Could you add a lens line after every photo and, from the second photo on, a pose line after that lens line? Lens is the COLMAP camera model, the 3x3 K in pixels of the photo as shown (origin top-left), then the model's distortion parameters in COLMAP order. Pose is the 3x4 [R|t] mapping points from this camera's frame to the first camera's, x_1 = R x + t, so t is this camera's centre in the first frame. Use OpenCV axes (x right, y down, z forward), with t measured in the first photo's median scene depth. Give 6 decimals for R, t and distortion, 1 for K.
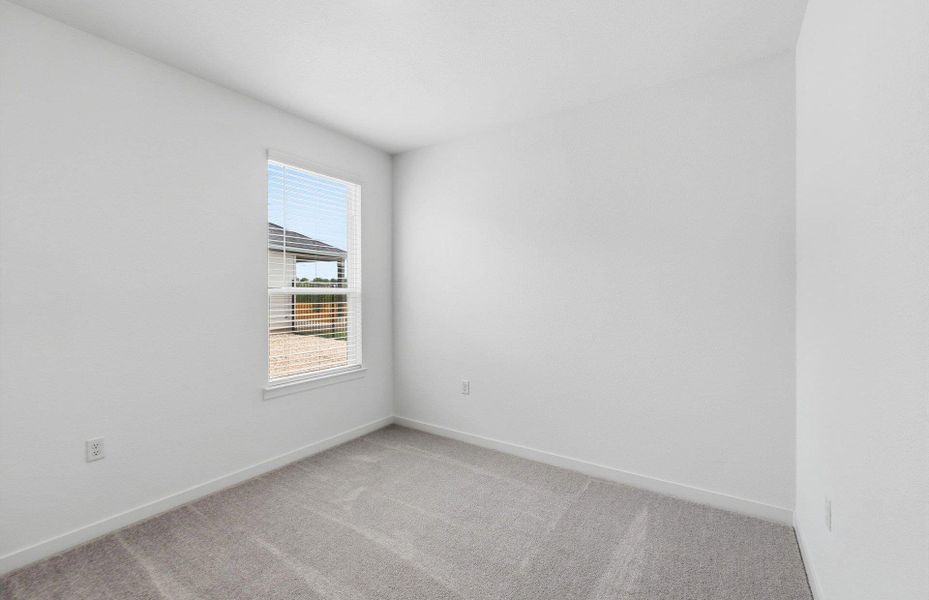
lens RADIAL K [[387.9, 0, 466.3], [0, 387.9, 295.8], [0, 0, 1]] dist [0.002024, 0.000187]
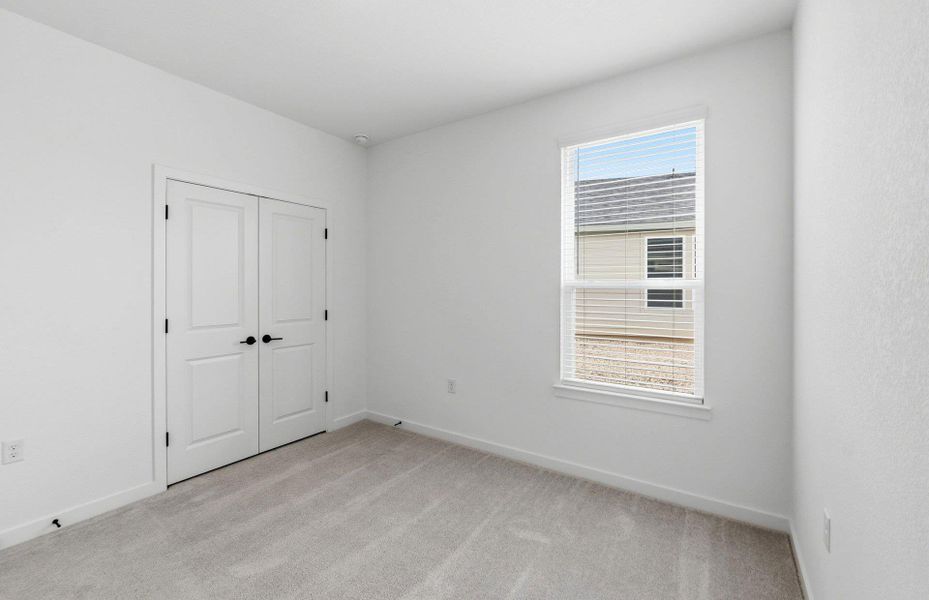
lens RADIAL K [[387.9, 0, 466.3], [0, 387.9, 295.8], [0, 0, 1]] dist [0.002024, 0.000187]
pose [[0.006958, 0.005778, -0.999959, 0.389880], [-0.017196, 0.999836, 0.005658, 0.012980], [0.999828, 0.017156, 0.007057, 0.657442]]
